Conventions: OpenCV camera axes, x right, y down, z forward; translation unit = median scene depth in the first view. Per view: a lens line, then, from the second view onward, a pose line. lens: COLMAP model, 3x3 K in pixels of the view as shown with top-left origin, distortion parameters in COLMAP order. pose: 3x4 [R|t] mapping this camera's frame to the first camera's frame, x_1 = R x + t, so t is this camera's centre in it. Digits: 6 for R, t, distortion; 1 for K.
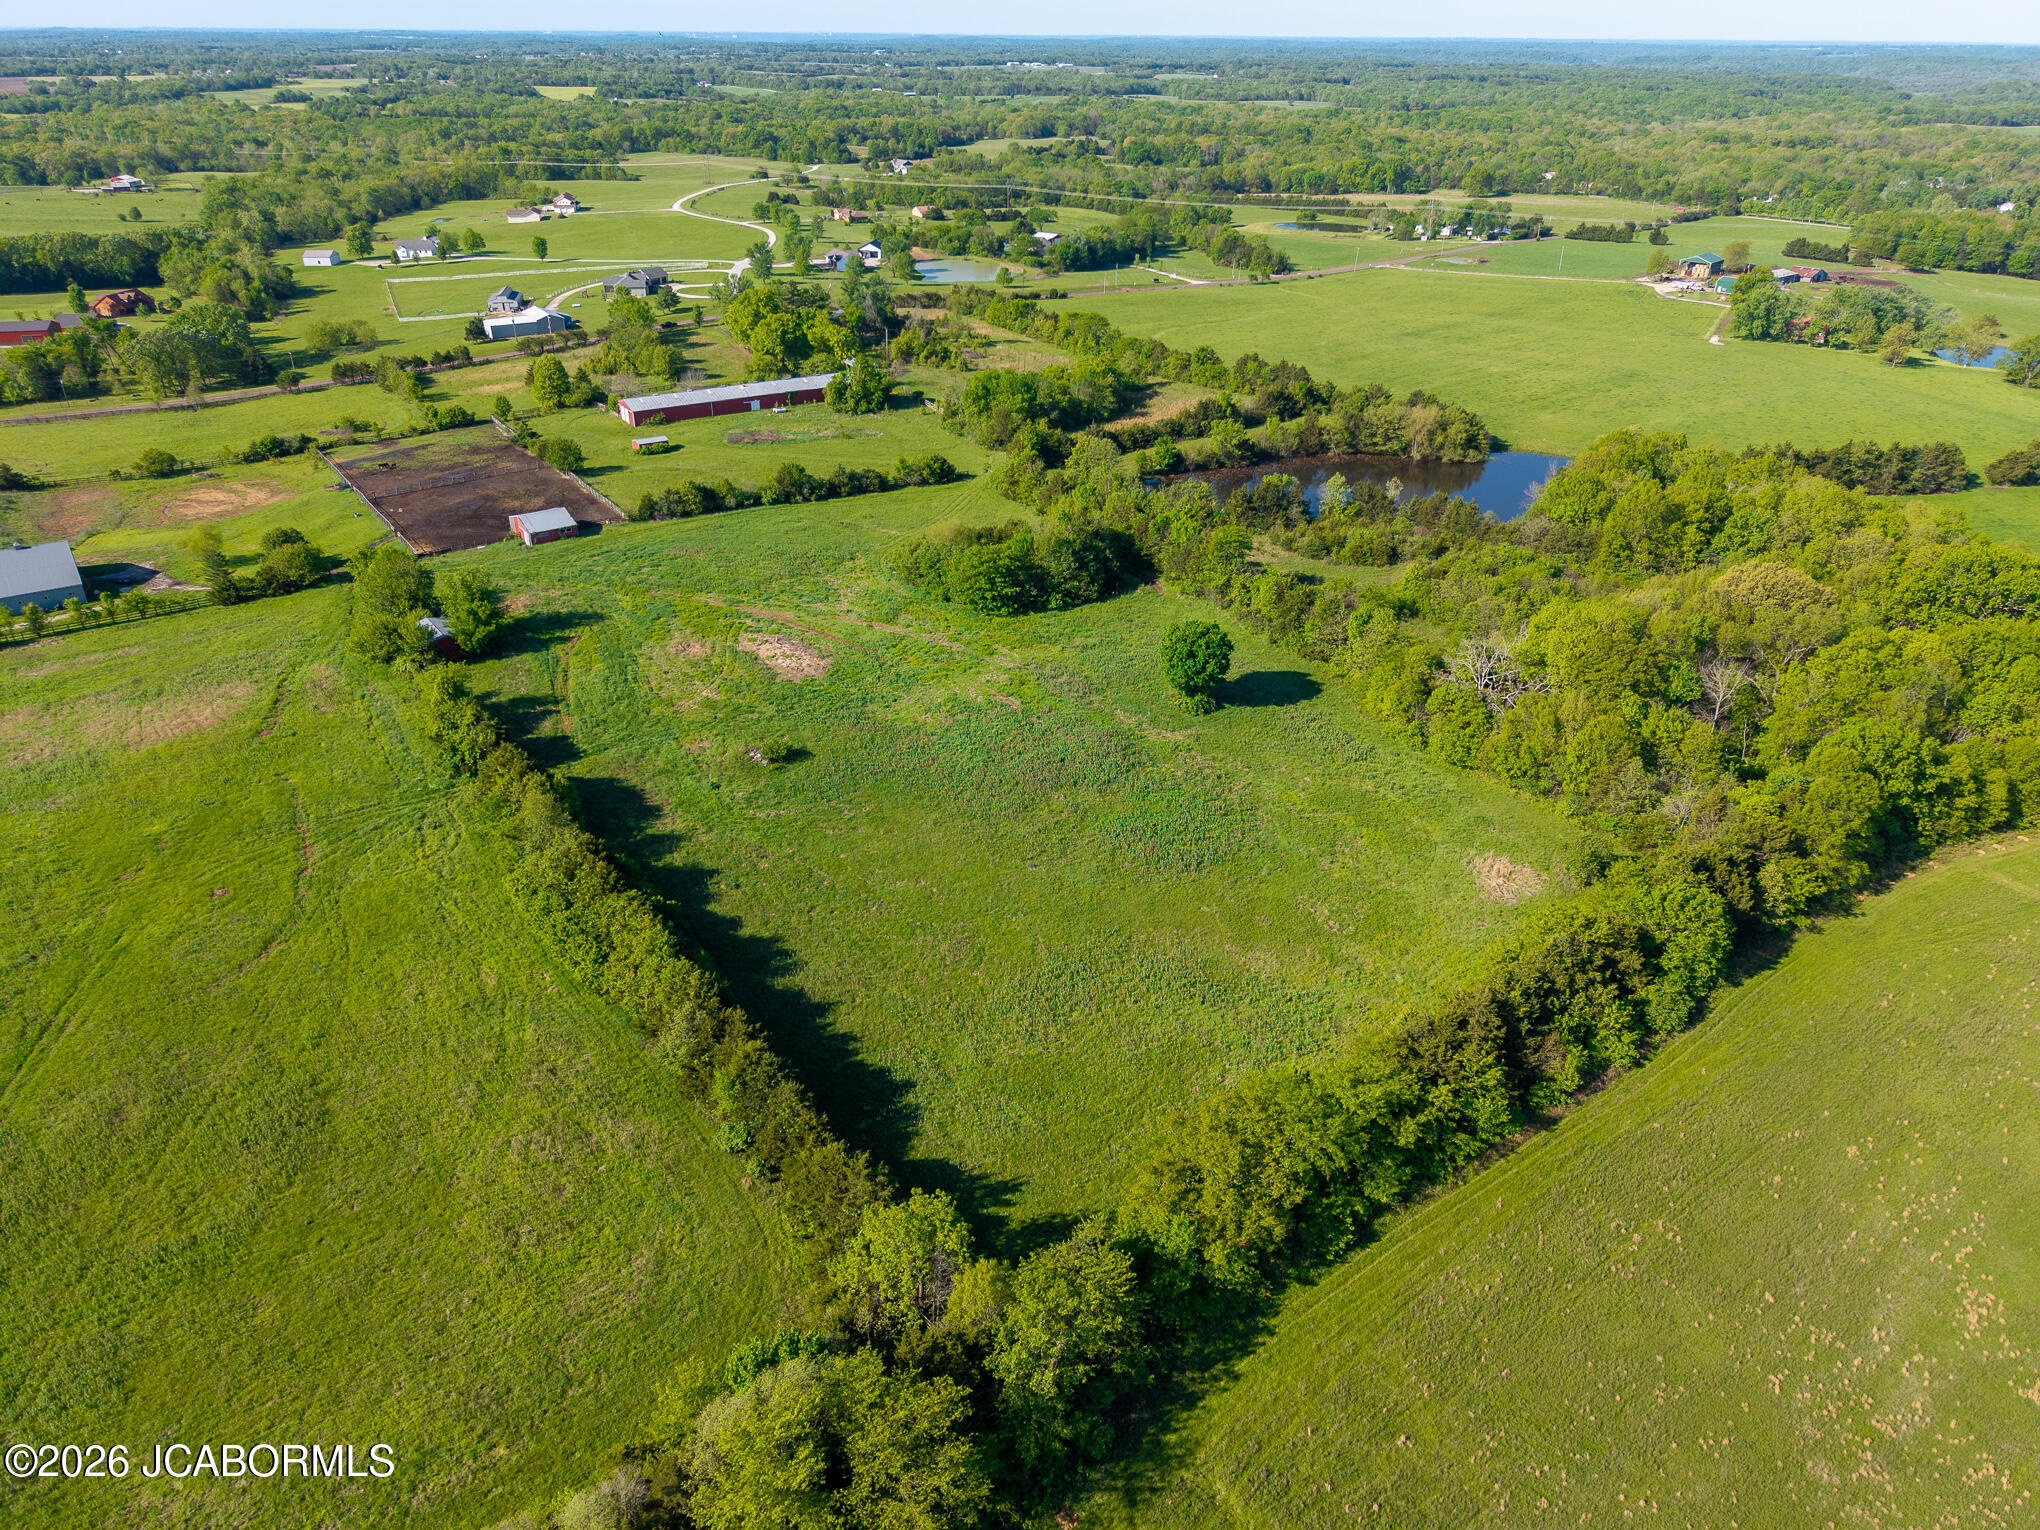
lens RADIAL K [[1364.4, 0, 1025.0], [0, 1364.4, 762.6], [0, 0, 1]] dist [0.011099, -0.004974]
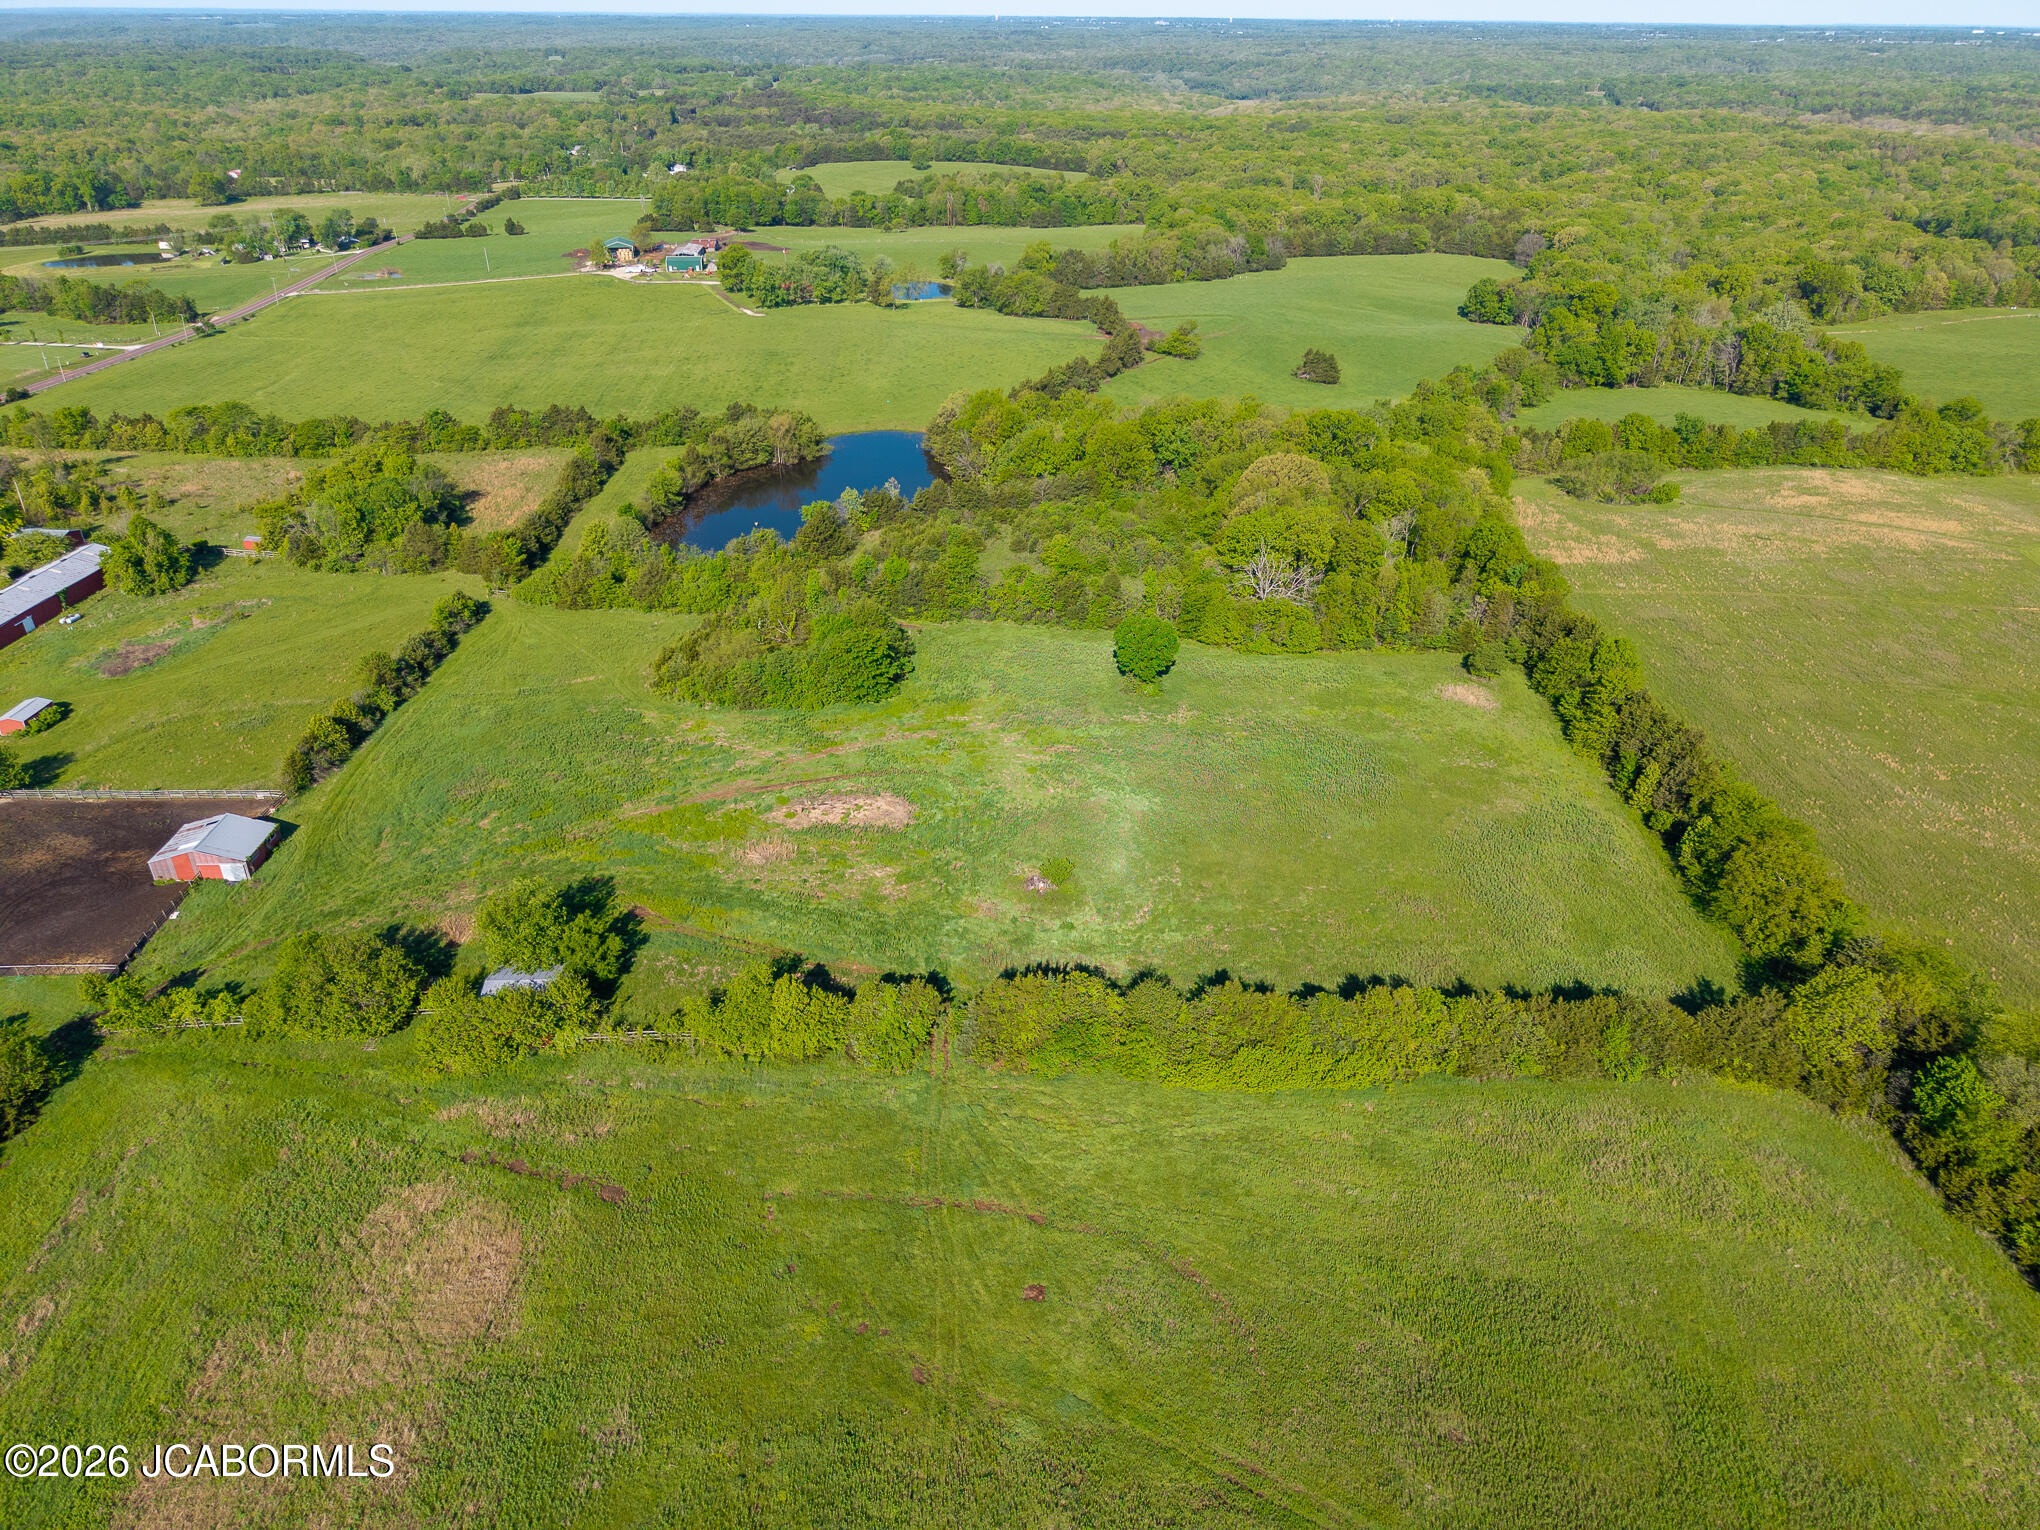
lens RADIAL K [[1364.4, 0, 1025.0], [0, 1364.4, 762.6], [0, 0, 1]] dist [0.011099, -0.004974]
pose [[0.569803, -0.399073, 0.718376, -0.454760], [0.385512, 0.901819, 0.195198, -0.145734], [-0.725744, 0.165718, 0.667707, 0.192629]]
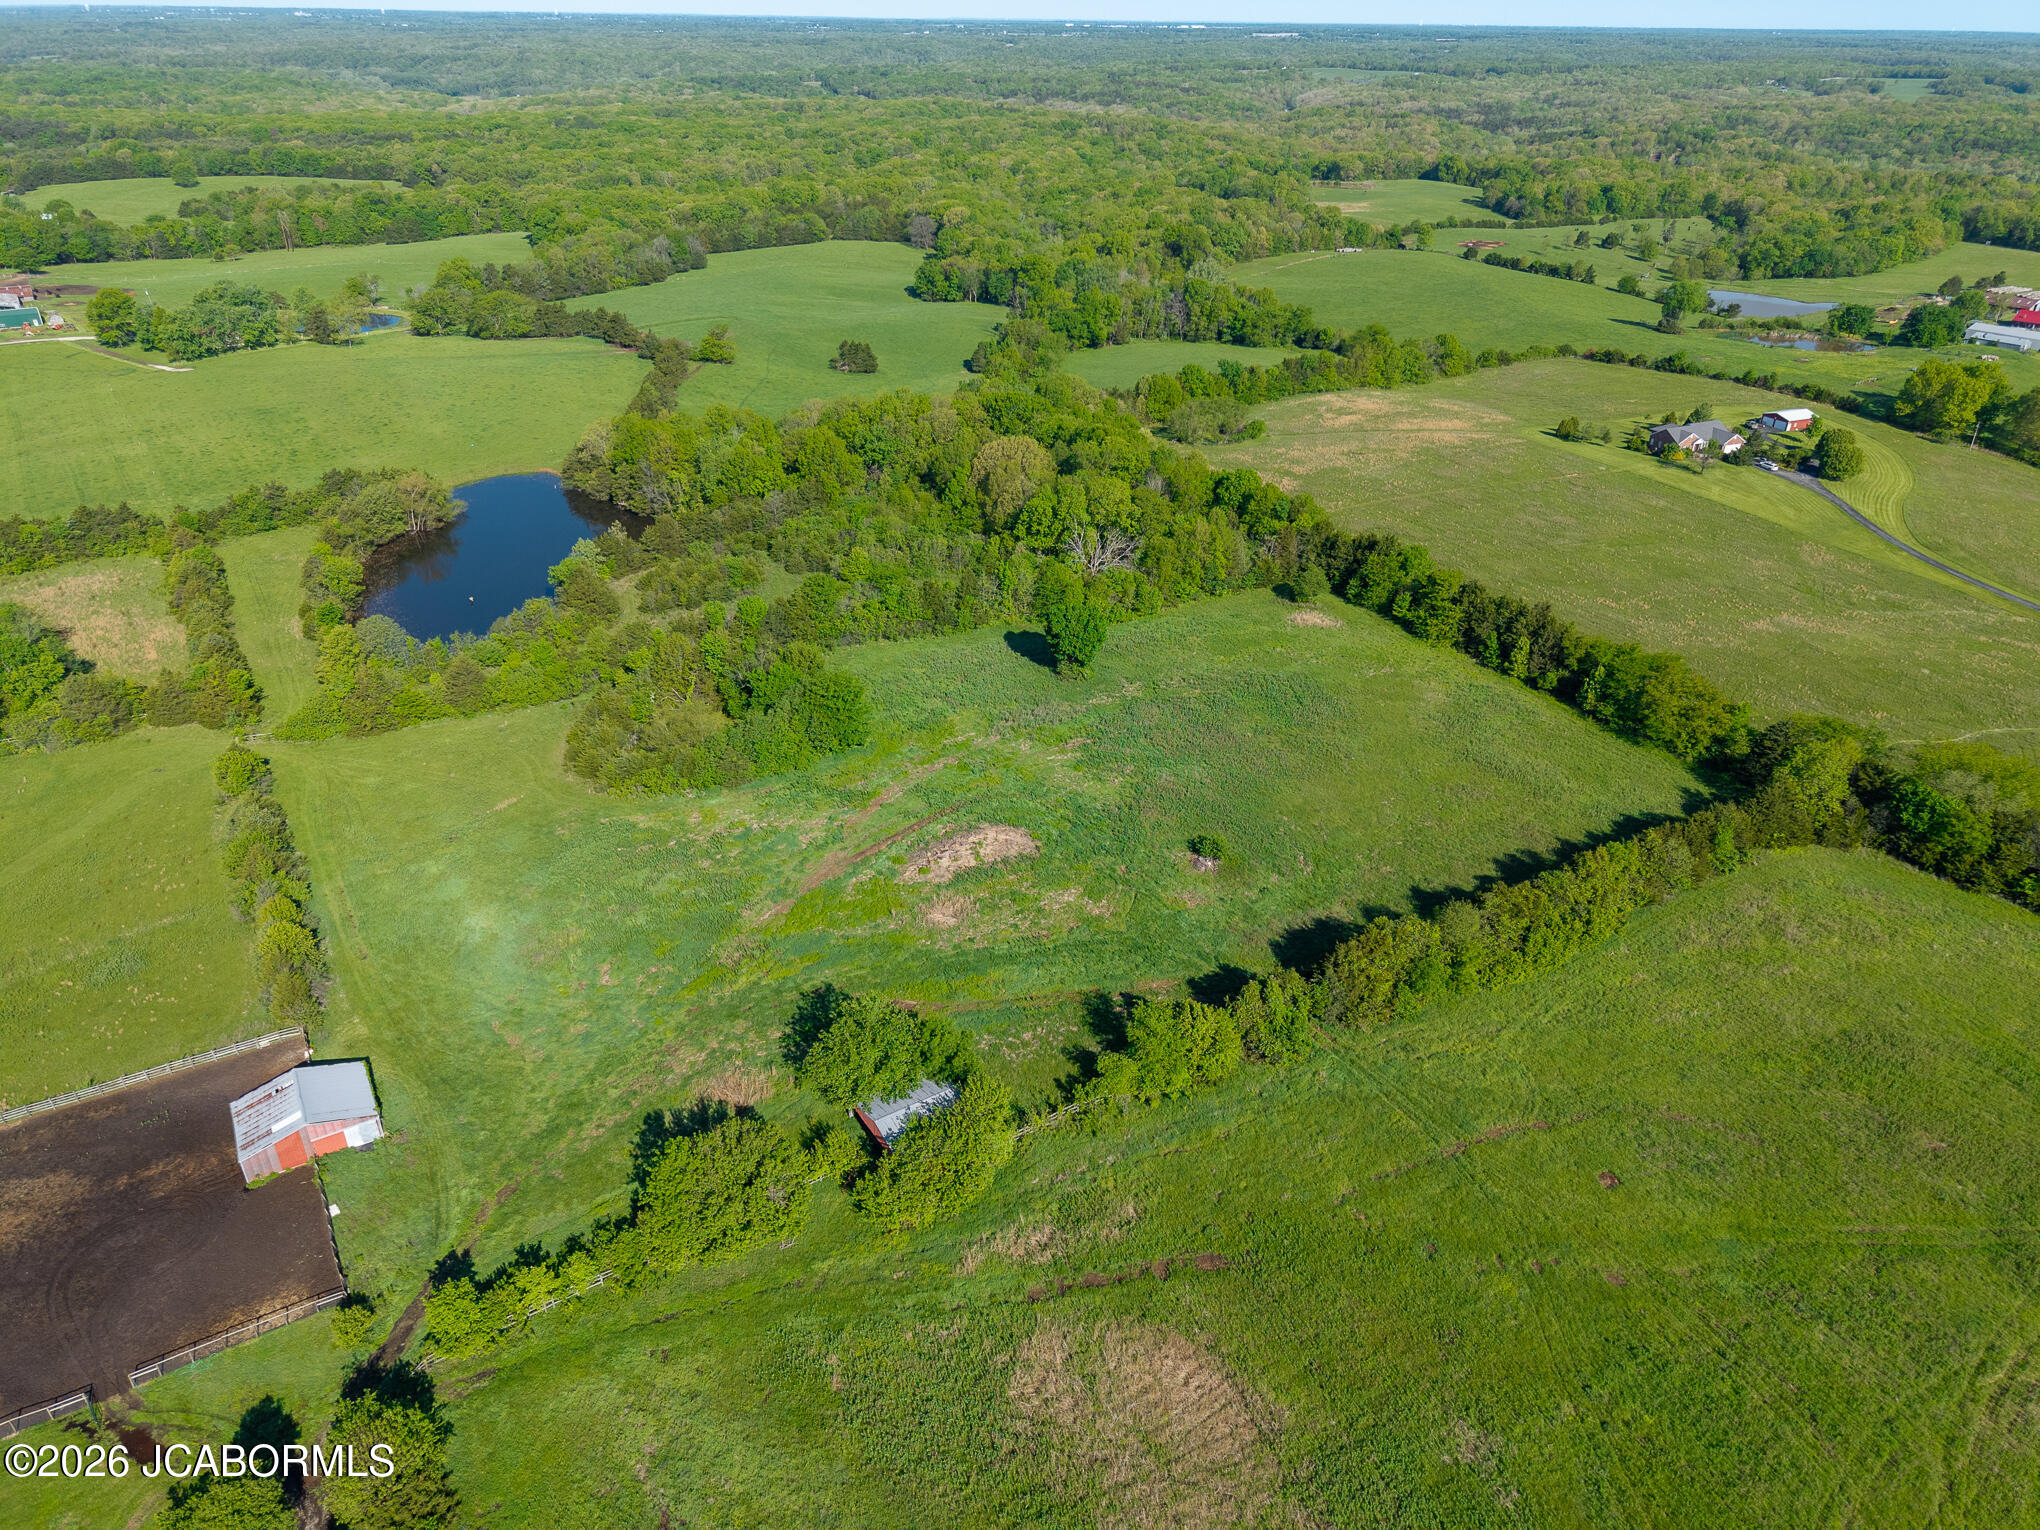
lens RADIAL K [[1364.4, 0, 1025.0], [0, 1364.4, 762.6], [0, 0, 1]] dist [0.011099, -0.004974]
pose [[0.079500, -0.485850, 0.870419, -0.545917], [0.462048, 0.791678, 0.399697, -0.274737], [-0.883285, 0.370399, 0.287424, 0.432209]]
